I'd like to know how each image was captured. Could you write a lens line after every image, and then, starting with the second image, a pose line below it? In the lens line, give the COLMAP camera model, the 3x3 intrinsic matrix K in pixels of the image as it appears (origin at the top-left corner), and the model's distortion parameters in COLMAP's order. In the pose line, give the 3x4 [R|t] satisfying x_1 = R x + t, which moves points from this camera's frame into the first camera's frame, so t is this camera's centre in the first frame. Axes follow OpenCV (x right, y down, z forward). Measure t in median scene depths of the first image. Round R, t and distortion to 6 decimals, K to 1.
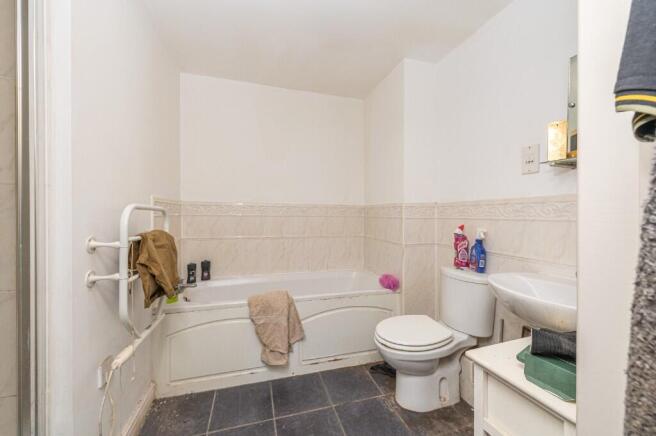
lens RADIAL K [[258.2, 0, 325.7], [0, 258.2, 222.2], [0, 0, 1]] dist [-0.001723, -0.001064]
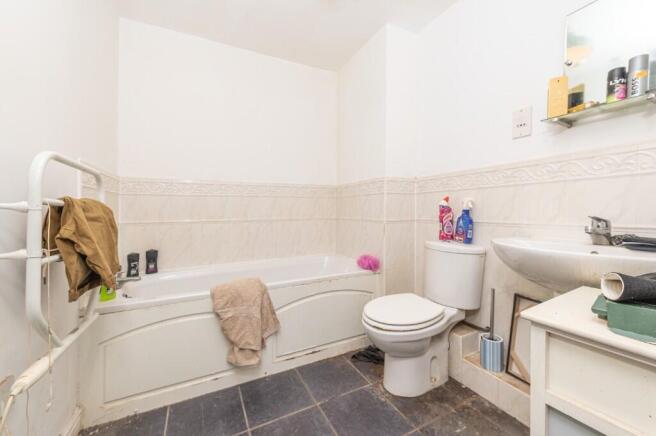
lens RADIAL K [[258.2, 0, 328.2], [0, 258.2, 210.8], [0, 0, 1]] dist [-0.001723, -0.001064]
pose [[0.982642, -0.009353, 0.185274, -0.092747], [0.013501, 0.999685, -0.021143, 0.075945], [-0.185018, 0.023278, 0.982459, 0.118690]]
